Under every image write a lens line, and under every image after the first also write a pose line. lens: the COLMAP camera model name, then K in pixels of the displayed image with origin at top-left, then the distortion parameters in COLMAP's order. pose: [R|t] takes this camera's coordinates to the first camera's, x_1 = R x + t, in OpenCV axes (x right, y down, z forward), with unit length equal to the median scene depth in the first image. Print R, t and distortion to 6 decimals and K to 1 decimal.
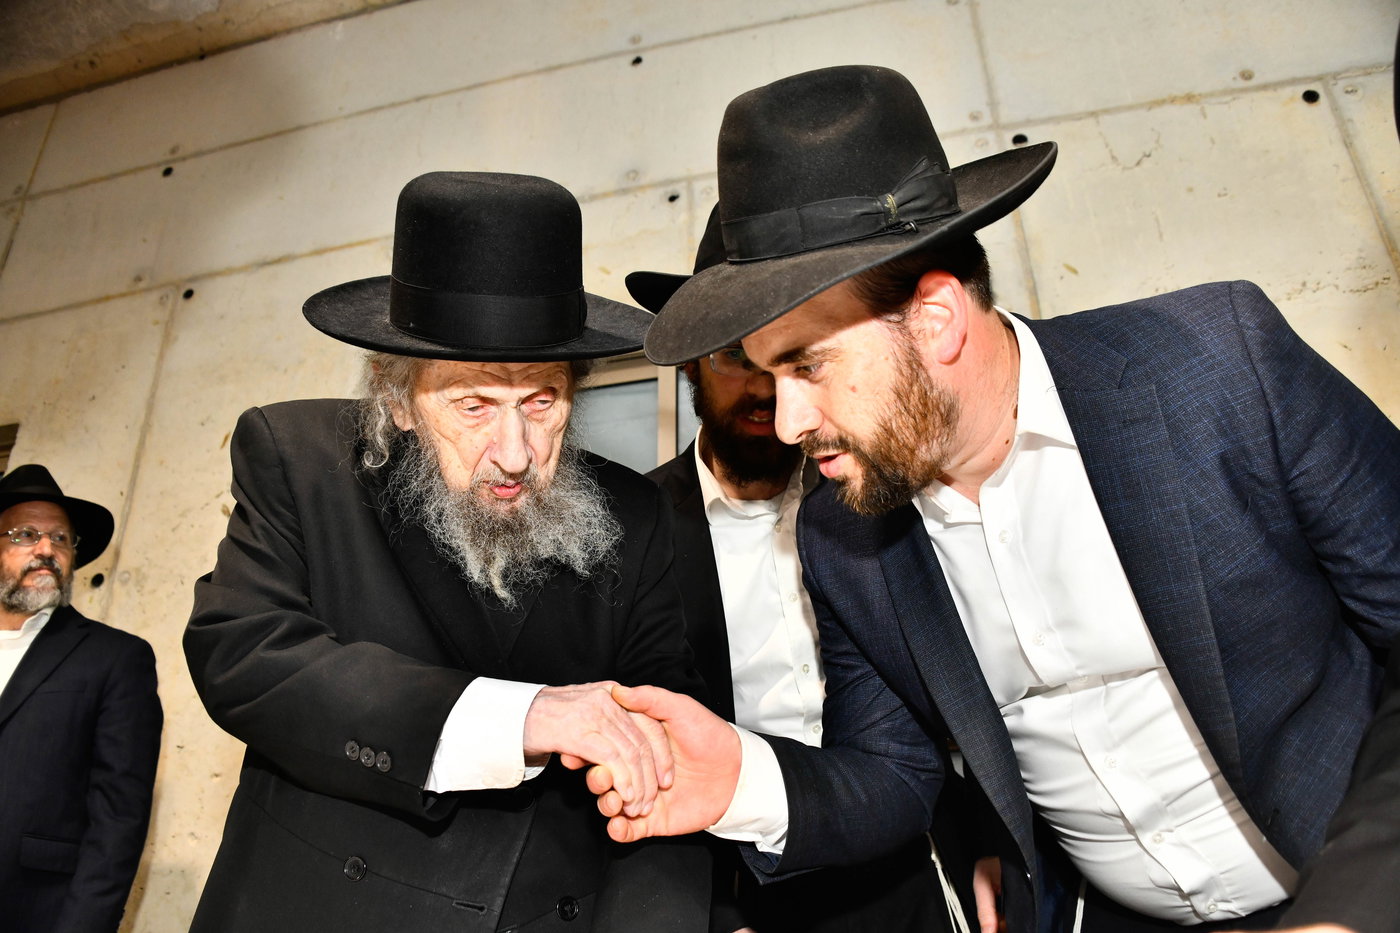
lens RADIAL K [[1130.4, 0, 706.5], [0, 1130.4, 463.1], [0, 0, 1]] dist [-0.162482, 0.085805]
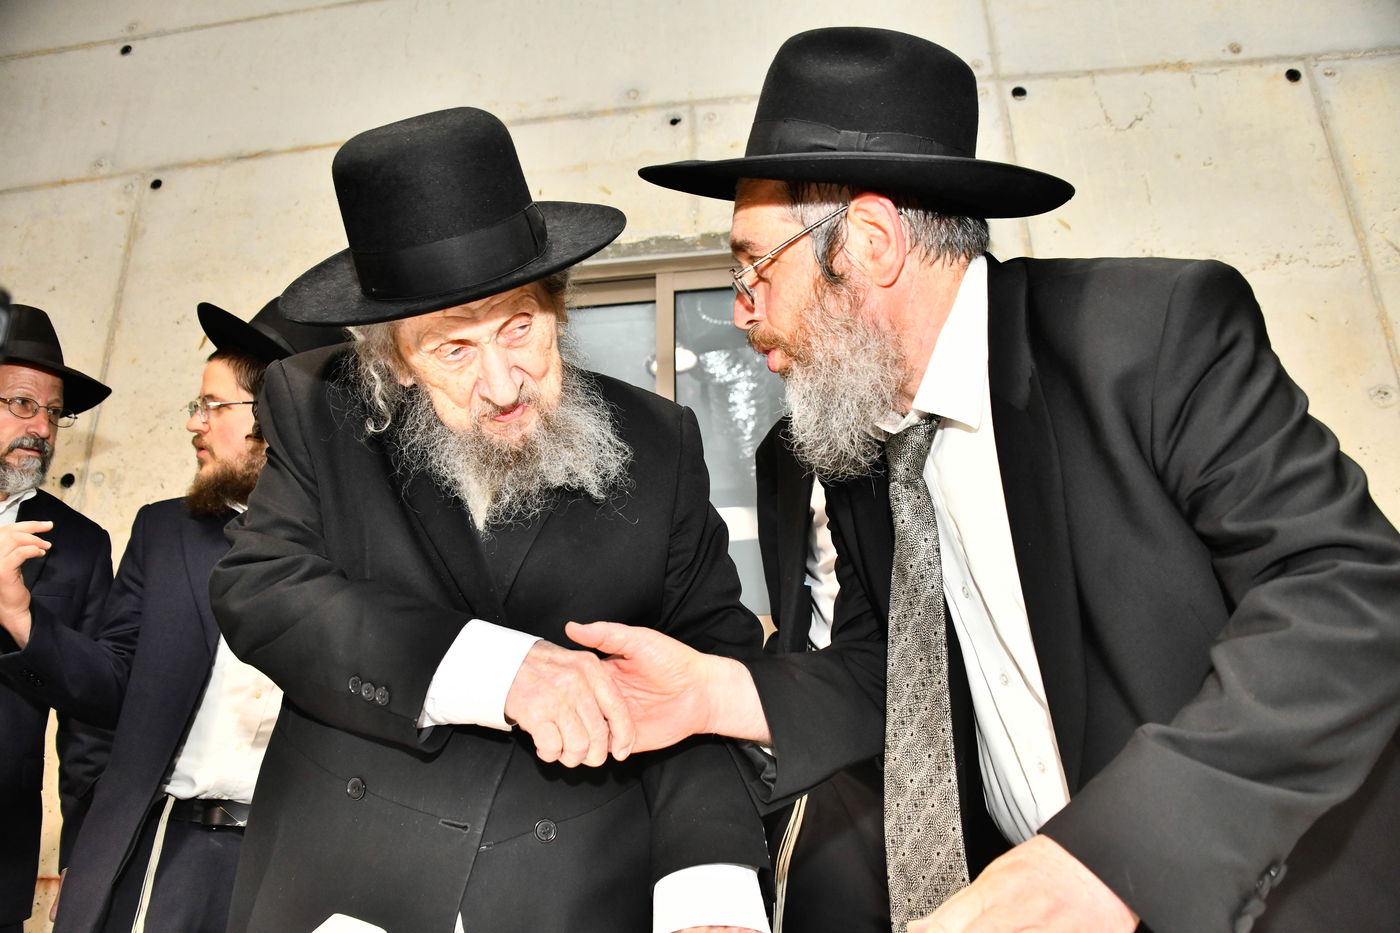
lens RADIAL K [[1130.4, 0, 704.8], [0, 1130.4, 461.3], [0, 0, 1]] dist [-0.162482, 0.085805]
pose [[0.993021, 0.040579, 0.110740, -0.103803], [-0.050705, 0.994632, 0.090206, -0.025813], [-0.106485, -0.095191, 0.989747, -0.020681]]
